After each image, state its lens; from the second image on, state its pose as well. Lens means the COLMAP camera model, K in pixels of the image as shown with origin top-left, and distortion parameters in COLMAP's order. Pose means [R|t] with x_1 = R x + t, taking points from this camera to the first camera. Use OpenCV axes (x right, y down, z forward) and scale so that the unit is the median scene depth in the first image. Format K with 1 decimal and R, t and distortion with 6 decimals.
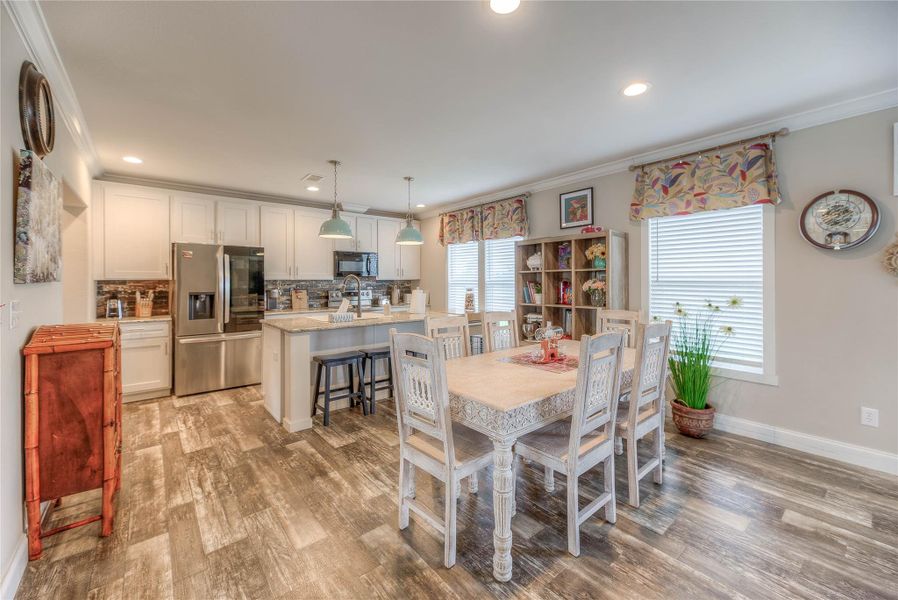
lens RADIAL K [[363.0, 0, 453.3], [0, 363.0, 282.5], [0, 0, 1]] dist [0.004010, -0.000105]
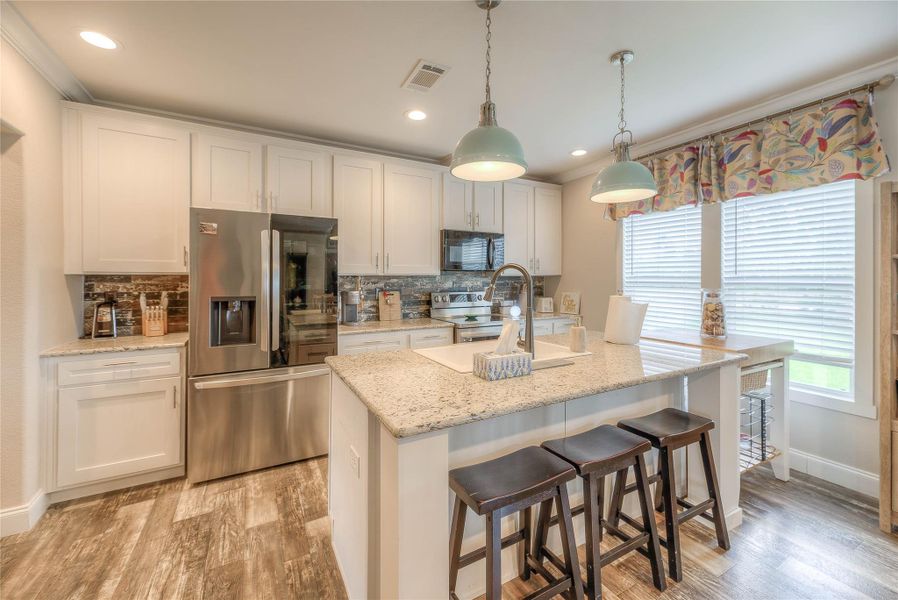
lens RADIAL K [[363.0, 0, 453.3], [0, 363.0, 282.5], [0, 0, 1]] dist [0.004010, -0.000105]
pose [[0.981842, 0.004347, -0.189651, -0.245875], [-0.003159, 0.999973, 0.006567, 0.000292], [0.189675, -0.005848, 0.981830, 0.501156]]
